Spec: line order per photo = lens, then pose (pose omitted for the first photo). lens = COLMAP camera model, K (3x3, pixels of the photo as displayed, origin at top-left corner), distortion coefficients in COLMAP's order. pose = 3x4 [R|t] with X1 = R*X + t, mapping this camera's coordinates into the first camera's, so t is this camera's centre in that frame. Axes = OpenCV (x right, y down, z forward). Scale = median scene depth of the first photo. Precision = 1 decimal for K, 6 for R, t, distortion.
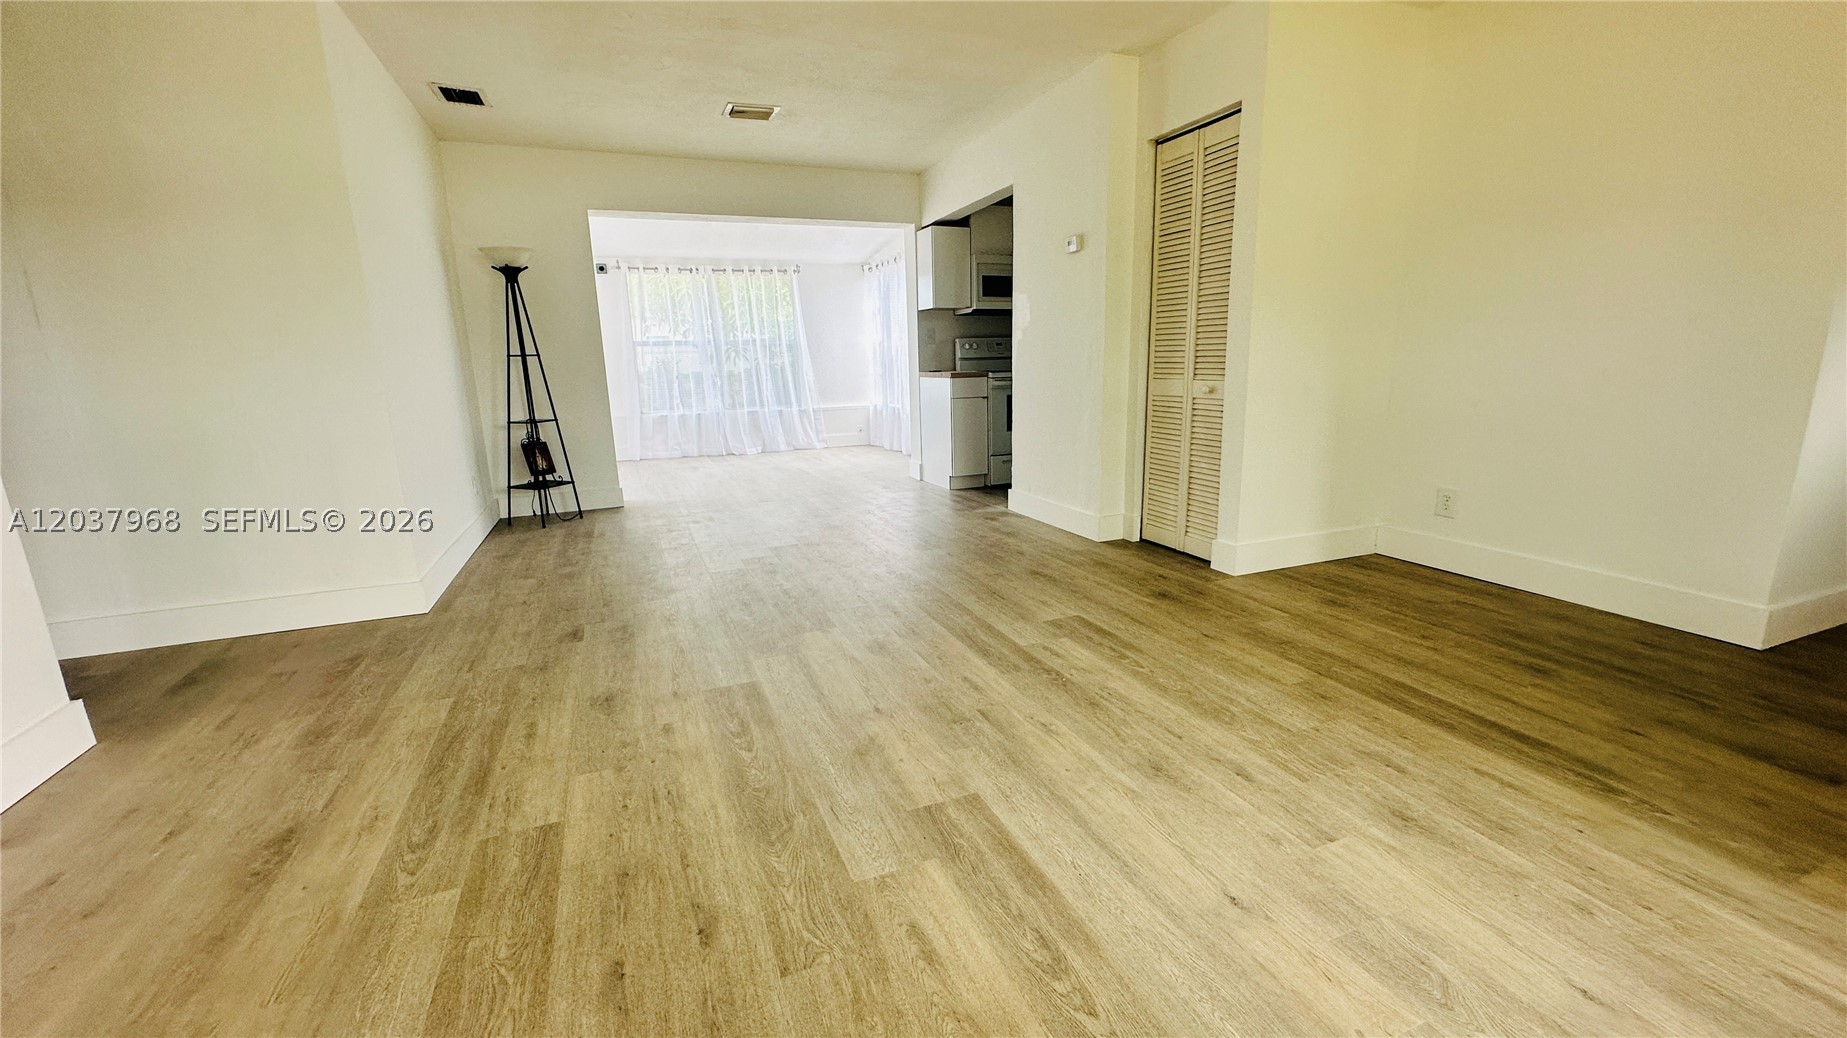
lens RADIAL K [[738.2, 0, 921.9], [0, 738.2, 521.0], [0, 0, 1]] dist [-0.003749, 0.001033]
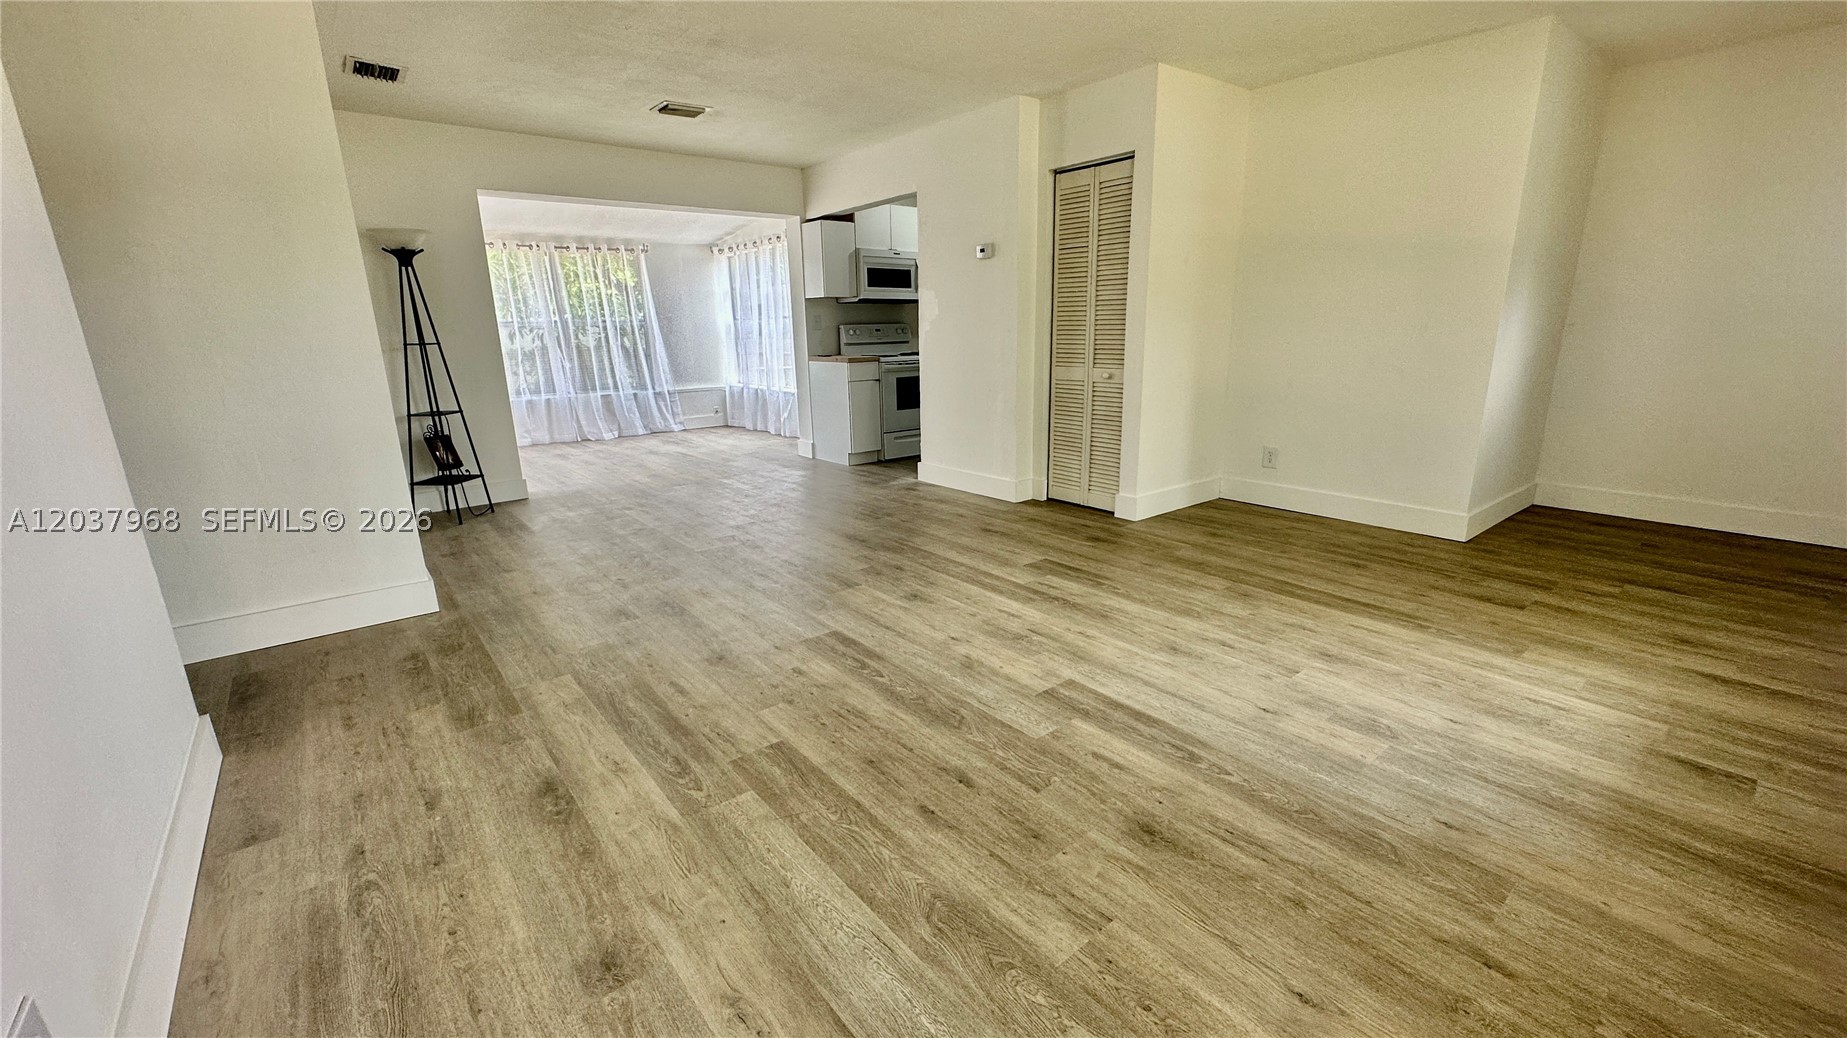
lens RADIAL K [[738.2, 0, 920.4], [0, 738.2, 521.1], [0, 0, 1]] dist [-0.003749, 0.001033]
pose [[0.957859, -0.066995, 0.279317, -0.355974], [0.057364, 0.997447, 0.042521, -0.002548], [-0.281453, -0.024706, 0.959257, -0.157089]]
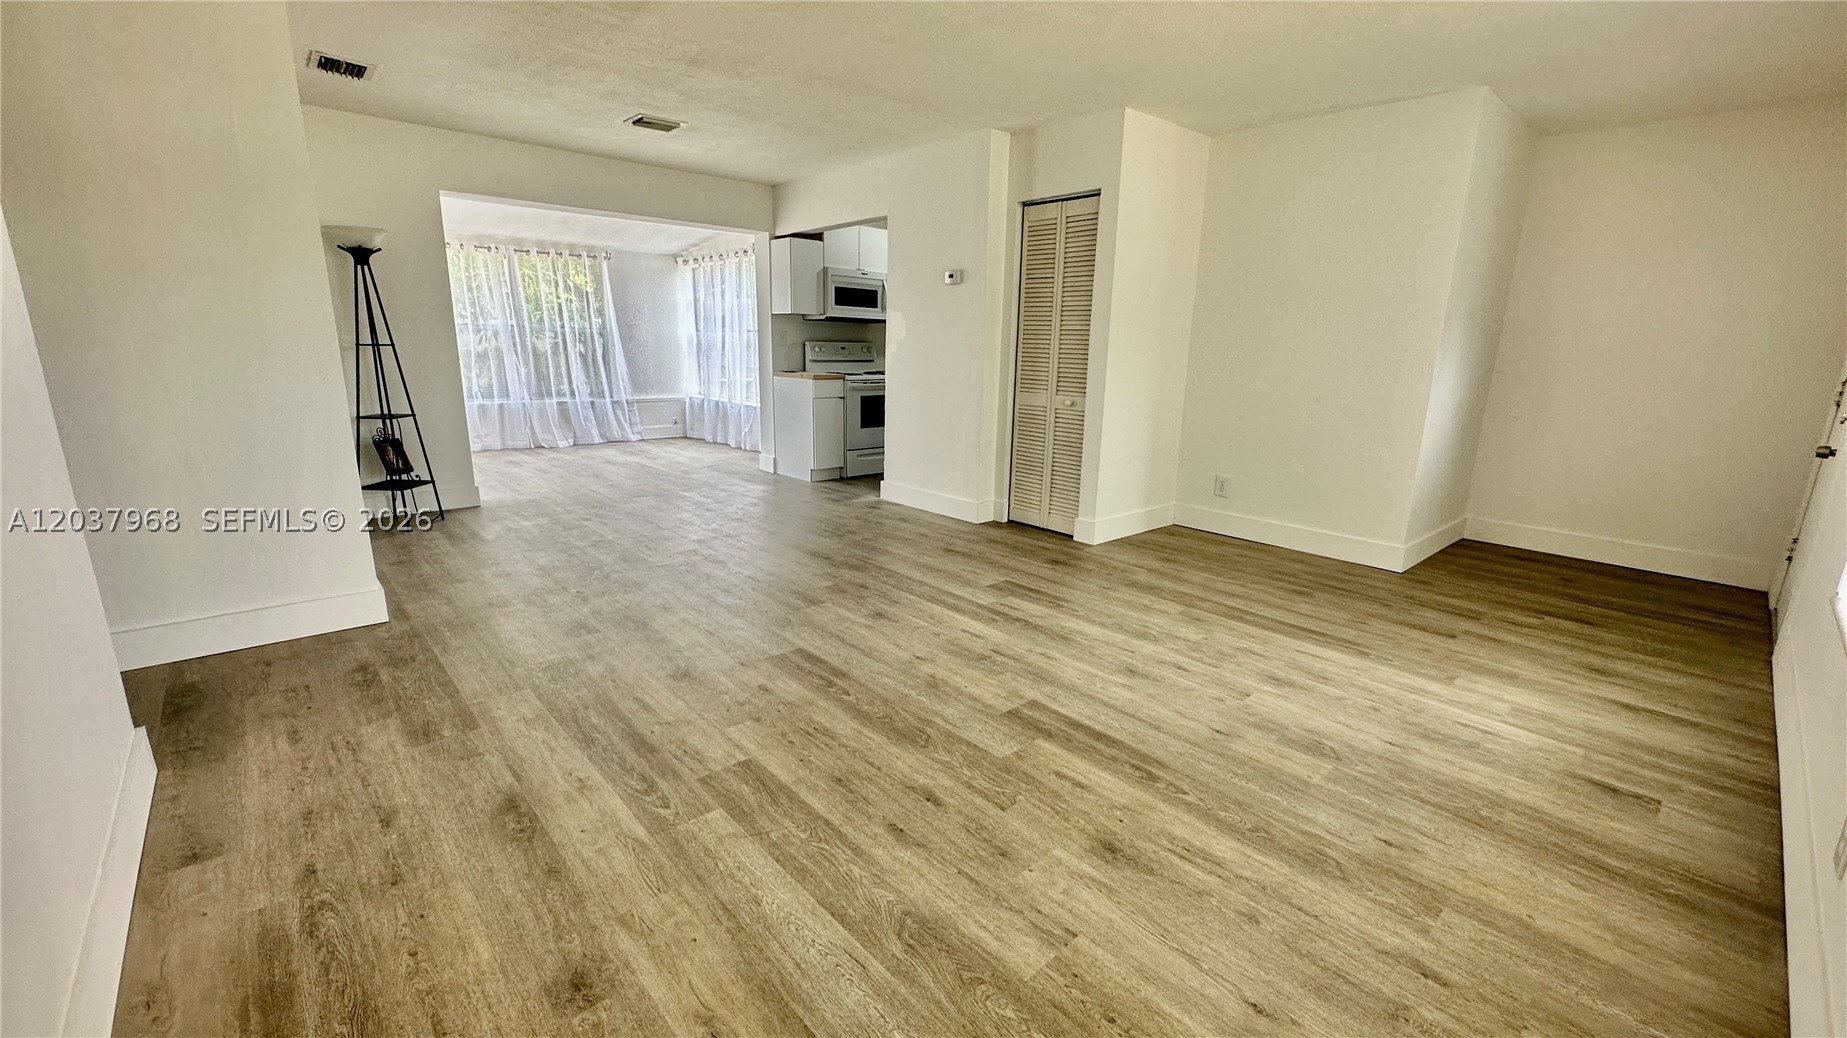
lens RADIAL K [[738.2, 0, 920.3], [0, 738.2, 520.7], [0, 0, 1]] dist [-0.003749, 0.001033]
pose [[0.940022, -0.035441, 0.339268, -0.379399], [0.029541, 0.999309, 0.022541, -0.009718], [-0.339832, -0.011166, 0.940420, -0.166750]]
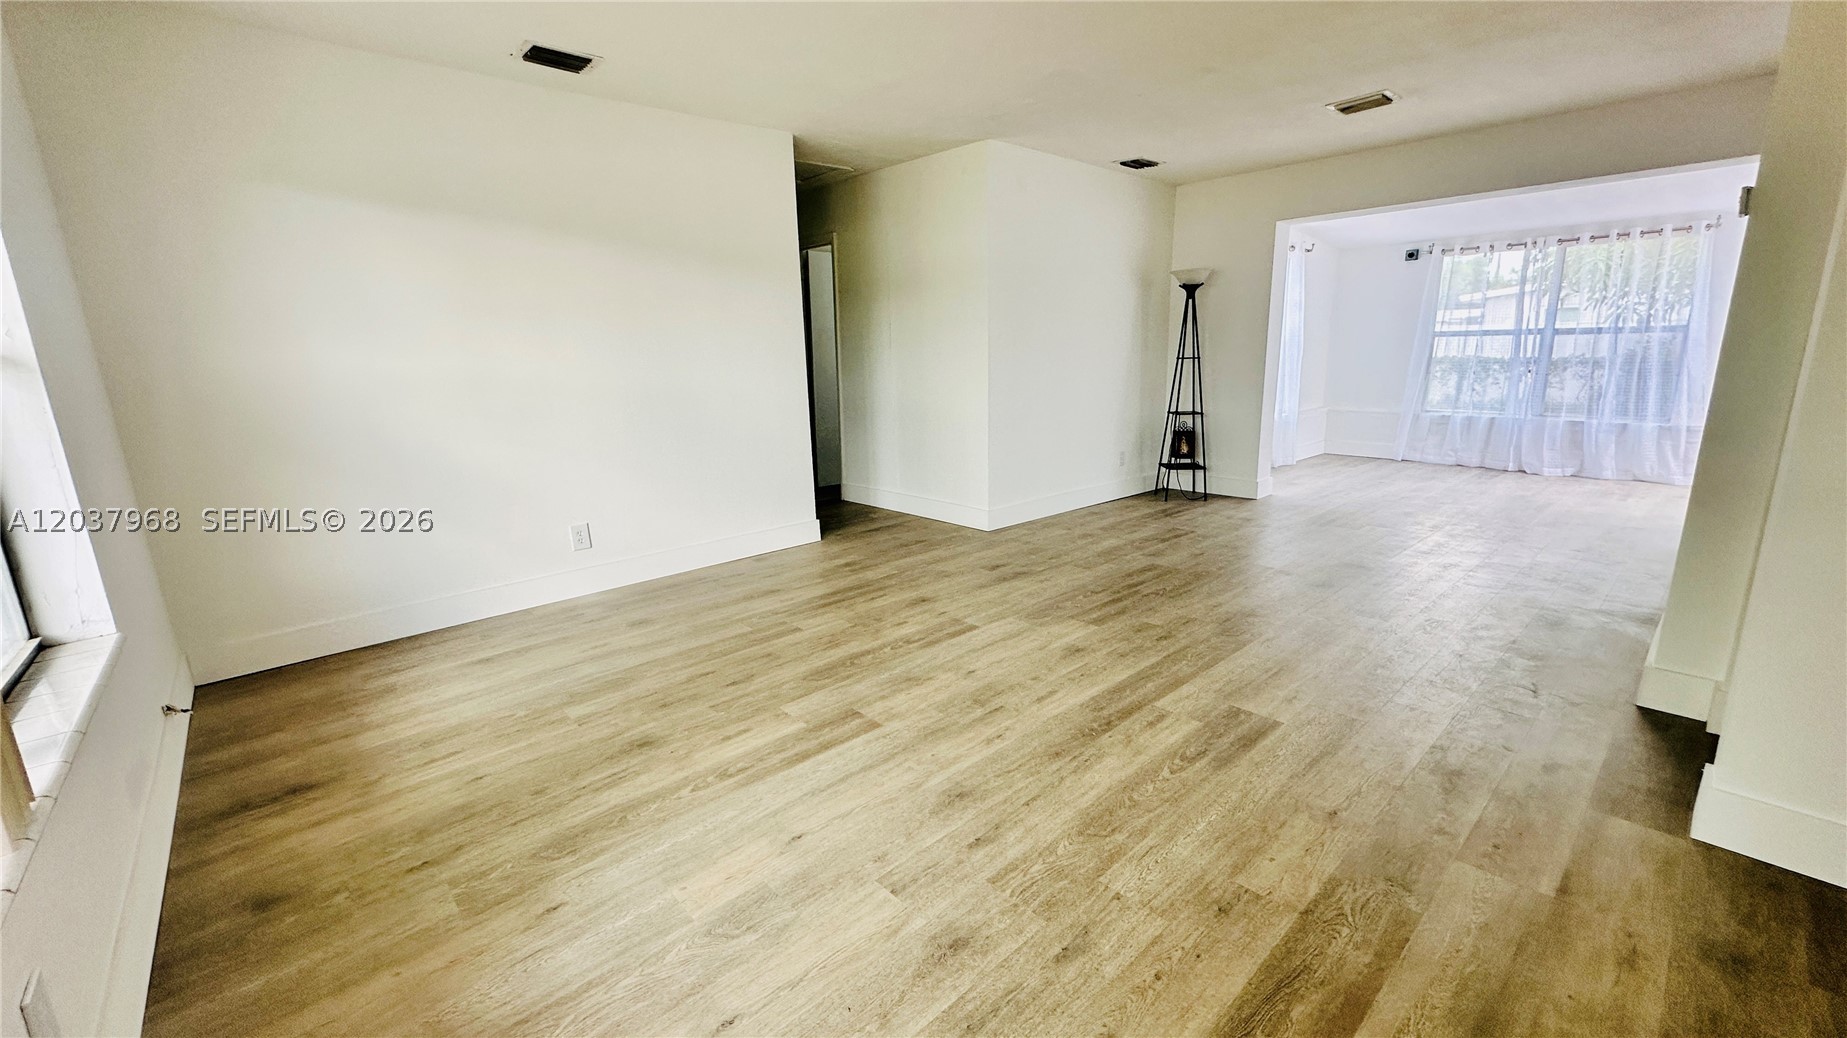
lens RADIAL K [[738.2, 0, 926.1], [0, 738.2, 518.8], [0, 0, 1]] dist [-0.003749, 0.001033]
pose [[0.345441, 0.225905, -0.910844, 0.794756], [-0.190524, 0.967263, 0.167641, -0.156606], [0.918897, 0.115627, 0.377173, 0.321104]]
